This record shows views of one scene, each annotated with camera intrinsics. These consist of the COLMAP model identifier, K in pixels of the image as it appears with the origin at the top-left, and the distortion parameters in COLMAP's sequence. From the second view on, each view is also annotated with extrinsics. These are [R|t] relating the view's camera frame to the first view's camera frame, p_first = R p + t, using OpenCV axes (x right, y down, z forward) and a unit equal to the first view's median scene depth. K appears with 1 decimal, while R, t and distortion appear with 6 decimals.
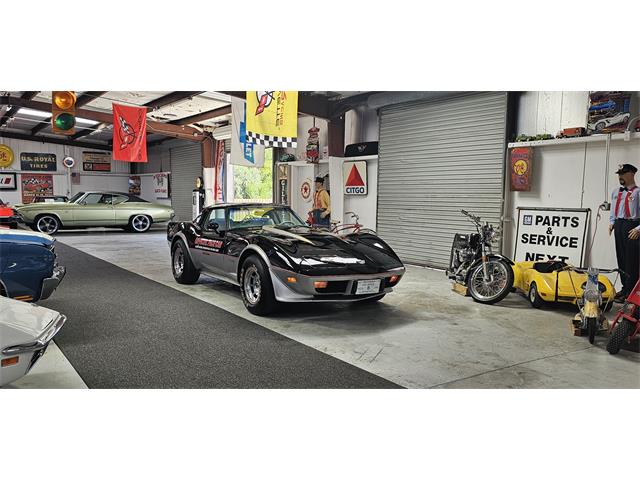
lens RADIAL K [[538.6, 0, 322.0], [0, 538.6, 235.6], [0, 0, 1]] dist [0.086028, -0.100735]
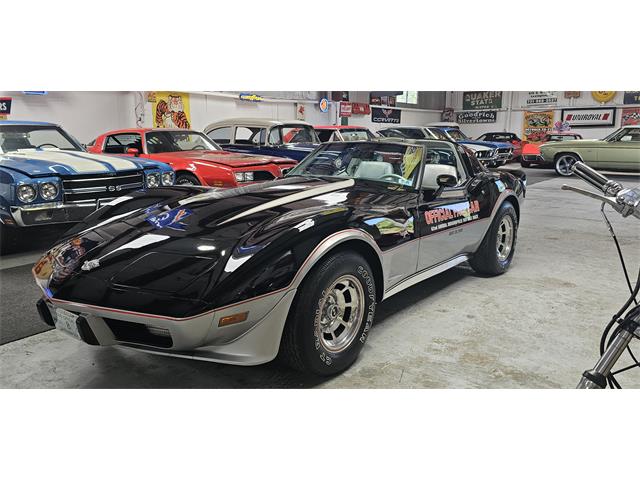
lens RADIAL K [[510.8, 0, 328.1], [0, 510.8, 241.1], [0, 0, 1]] dist [0.077946, -0.097408]
pose [[0.343891, 0.187317, -0.920137, 0.338351], [-0.067337, 0.982298, 0.174805, -0.037204], [0.936592, 0.001846, 0.350416, 0.659275]]
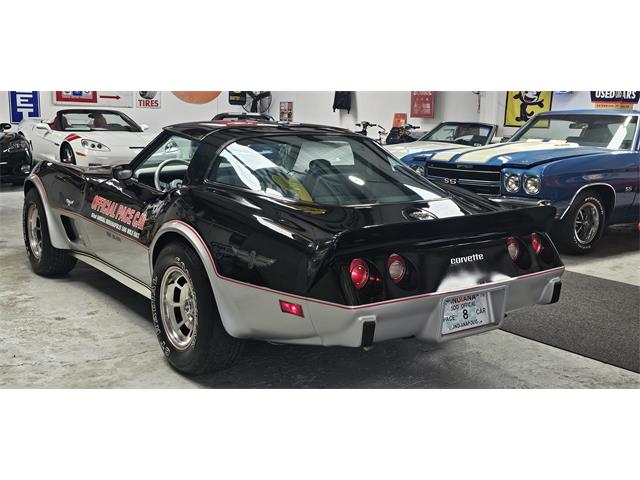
lens RADIAL K [[727.0, 0, 314.2], [0, 727.0, 242.0], [0, 0, 1]] dist [0.109669, -0.180600]
pose [[-0.997910, -0.027820, -0.058320, -0.127963], [-0.041517, 0.967667, 0.248791, -0.100924], [0.049513, 0.250692, -0.966800, 1.392711]]
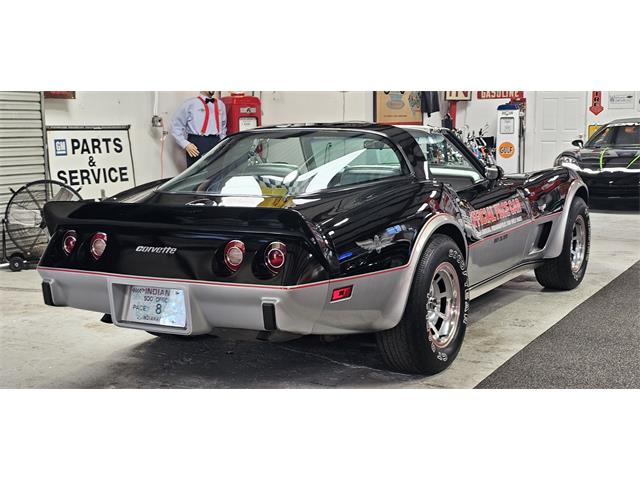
lens RADIAL K [[897.6, 0, 329.7], [0, 897.6, 240.1], [0, 0, 1]] dist [0.180401, -0.597963]
pose [[-0.464406, -0.123659, 0.876947, -0.633691], [0.064965, 0.982779, 0.172986, -0.080031], [-0.883236, 0.137307, -0.448375, 1.171171]]
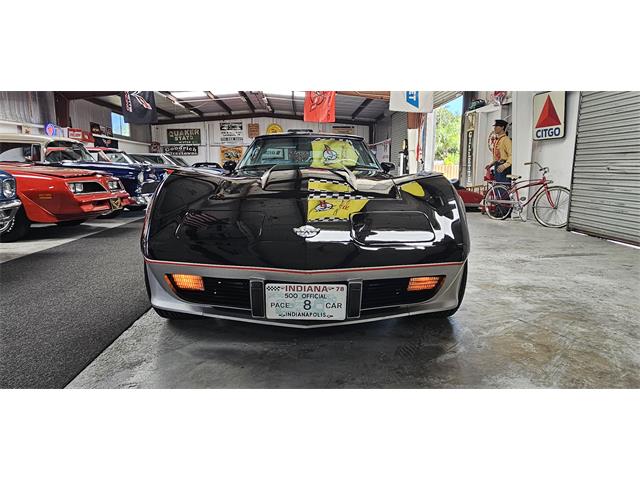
lens RADIAL K [[426.0, 0, 322.6], [0, 426.0, 240.1], [0, 0, 1]] dist [0.001451, -0.002593]
pose [[0.854781, 0.076596, -0.513305, 0.148724], [-0.030002, 0.994688, 0.098468, 0.015893], [0.518120, -0.068768, 0.852539, 0.478905]]
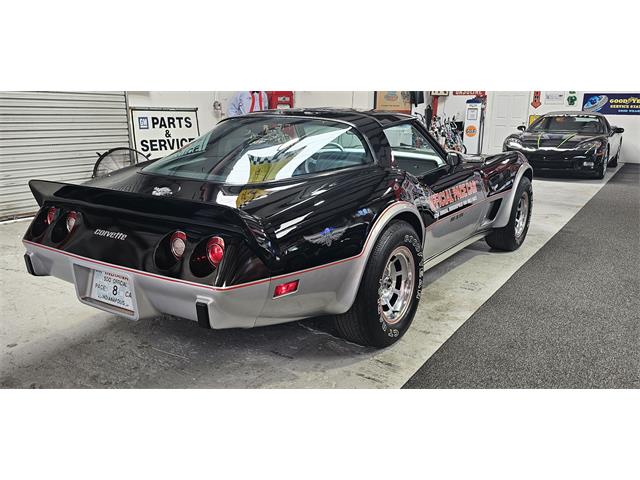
lens RADIAL K [[538.6, 0, 322.0], [0, 538.6, 235.6], [0, 0, 1]] dist [0.086028, -0.100735]
pose [[-0.397435, -0.230128, 0.888306, -0.497054], [0.042998, 0.962309, 0.268537, -0.072766], [-0.916623, 0.144921, -0.372560, 1.057881]]
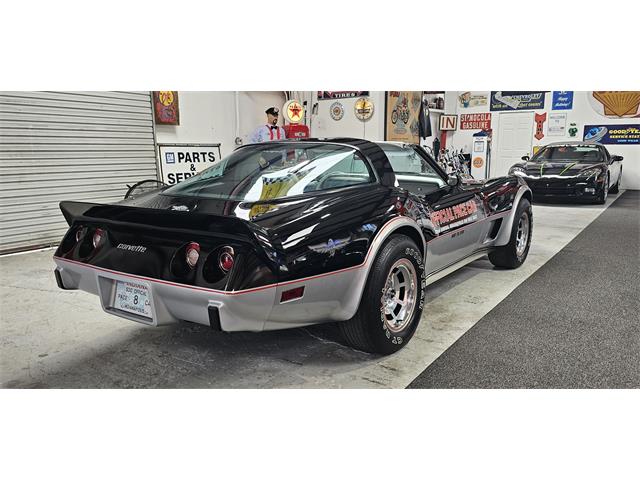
lens RADIAL K [[510.8, 0, 328.1], [0, 510.8, 241.1], [0, 0, 1]] dist [0.077946, -0.097408]
pose [[-0.376885, -0.180563, 0.908491, -0.507372], [0.062801, 0.973578, 0.219551, -0.063654], [-0.924129, 0.139800, -0.355587, 1.054055]]
